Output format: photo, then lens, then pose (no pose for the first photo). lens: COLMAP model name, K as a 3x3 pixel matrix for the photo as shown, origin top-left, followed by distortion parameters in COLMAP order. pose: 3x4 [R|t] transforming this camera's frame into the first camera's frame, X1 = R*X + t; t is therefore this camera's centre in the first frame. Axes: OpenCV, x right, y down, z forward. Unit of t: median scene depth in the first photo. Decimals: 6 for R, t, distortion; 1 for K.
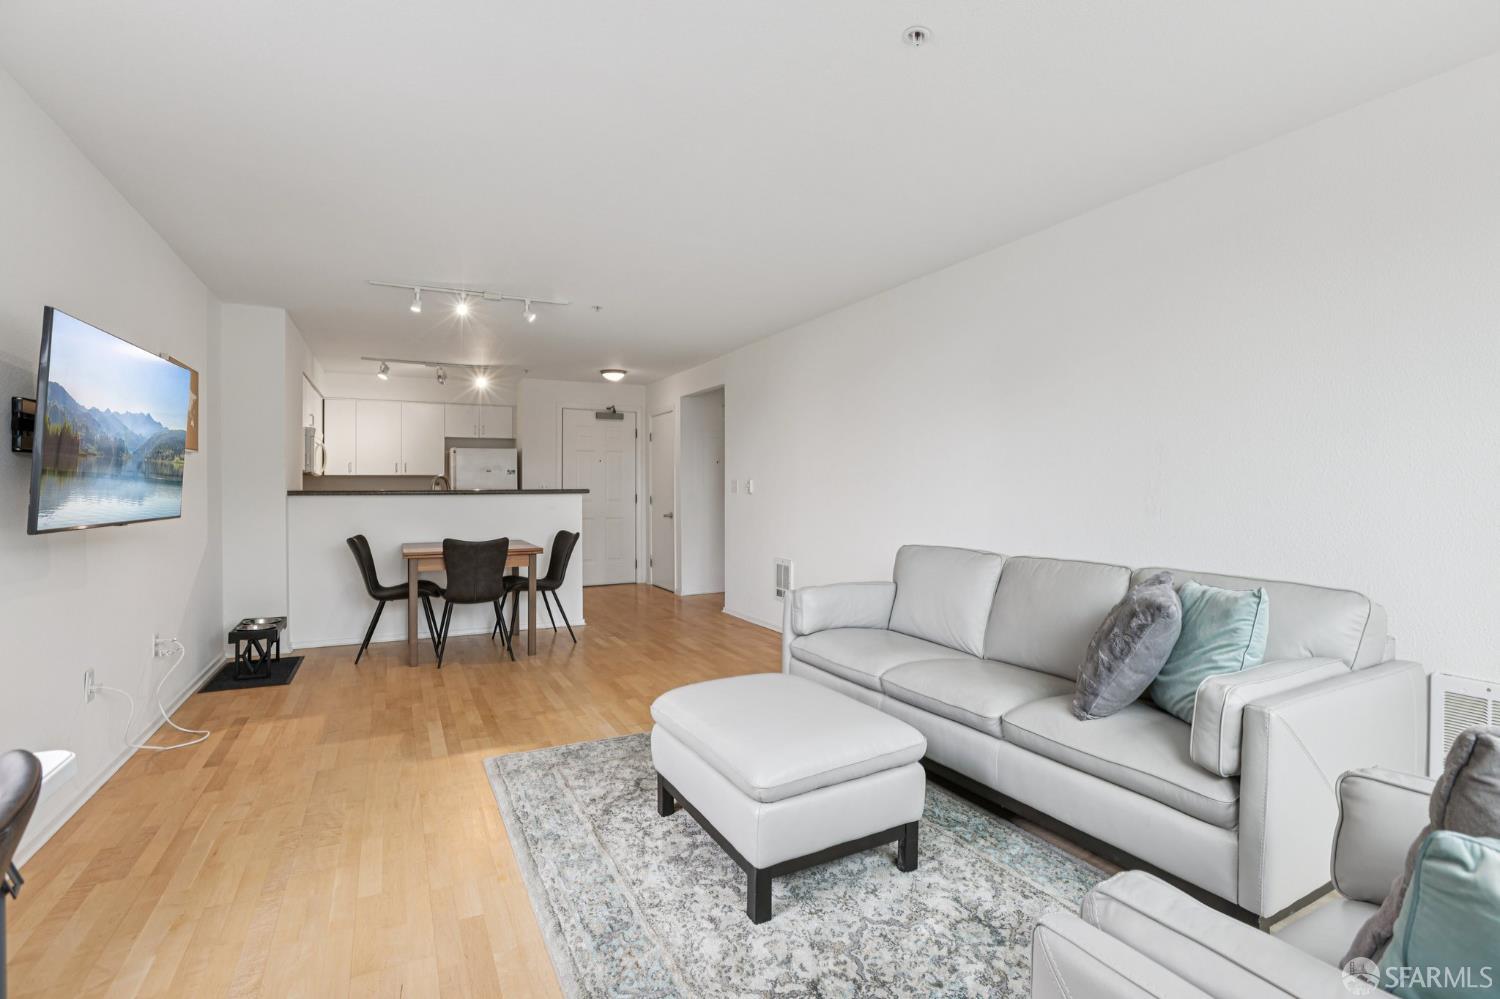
lens RADIAL K [[671.6, 0, 747.5], [0, 671.6, 506.9], [0, 0, 1]] dist [0.003581, -0.002838]
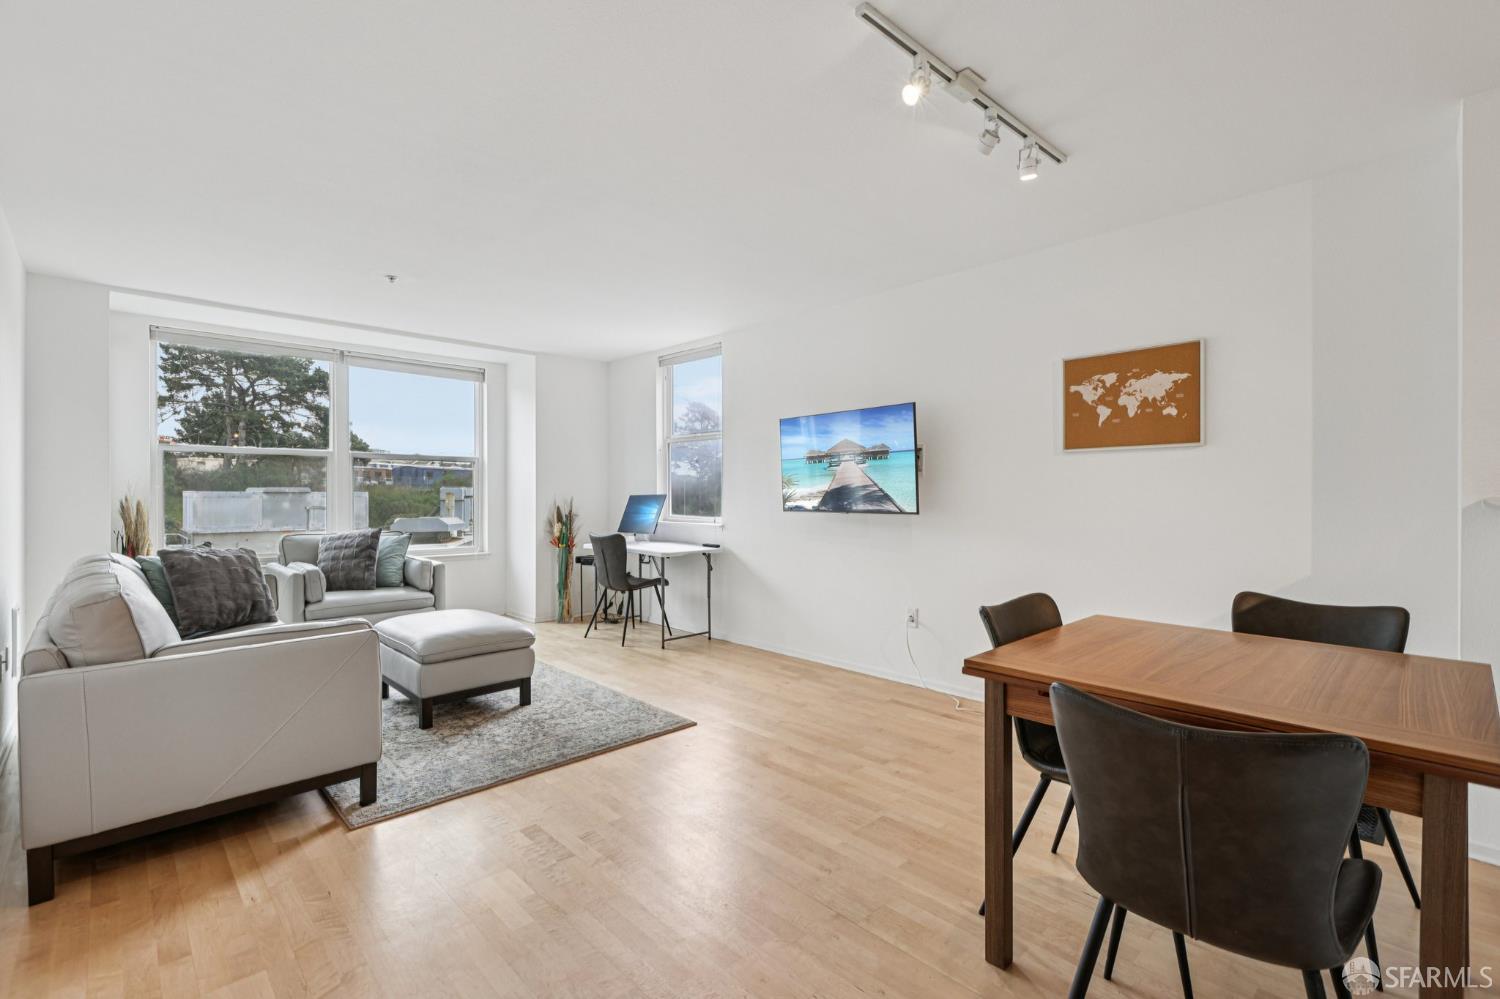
lens RADIAL K [[671.6, 0, 742.3], [0, 671.6, 497.5], [0, 0, 1]] dist [0.003581, -0.002838]
pose [[-0.964673, 0.002188, -0.263440, -0.071515], [-0.006443, 0.999470, 0.031895, -0.026166], [0.263370, 0.032466, -0.964148, 0.964338]]
